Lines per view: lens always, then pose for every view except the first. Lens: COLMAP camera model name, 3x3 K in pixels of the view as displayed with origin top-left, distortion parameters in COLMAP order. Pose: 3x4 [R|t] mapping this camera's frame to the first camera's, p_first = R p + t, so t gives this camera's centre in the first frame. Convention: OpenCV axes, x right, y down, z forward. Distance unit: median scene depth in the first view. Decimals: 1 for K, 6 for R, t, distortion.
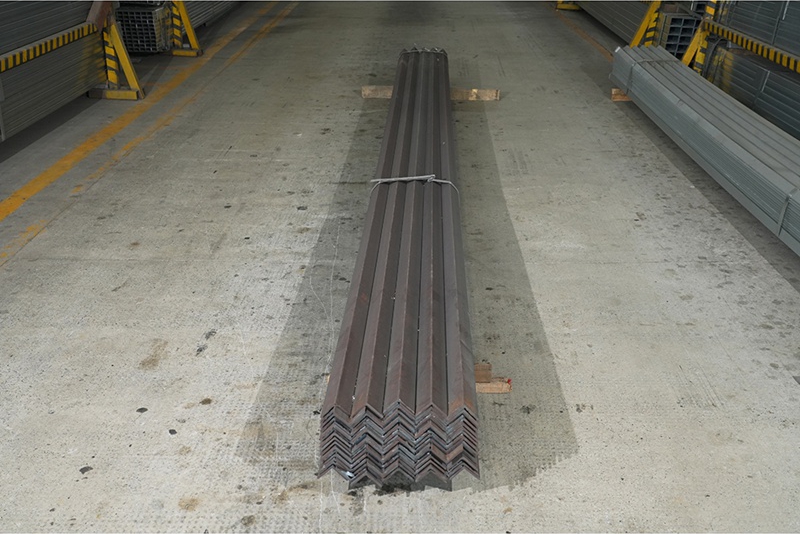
lens RADIAL K [[798.5, 0, 399.2], [0, 798.5, 267.2], [0, 0, 1]] dist [0.002982, 0.000000]
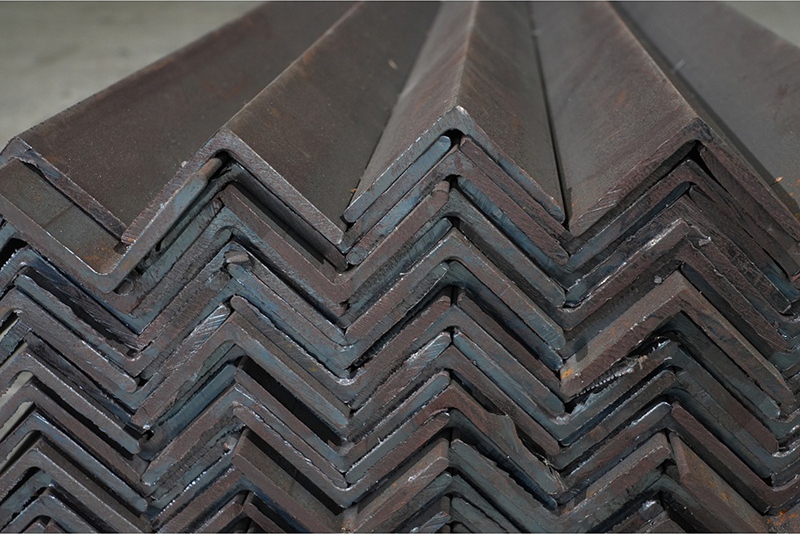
lens RADIAL K [[1045.2, 0, 401.1], [0, 1045.2, 267.9], [0, 0, 1]] dist [0.108100, 0.000000]
pose [[0.998206, 0.005836, -0.059595, 0.001437], [-0.006946, 0.999806, -0.018434, 0.193500], [0.059476, 0.018815, 0.998052, 0.801632]]
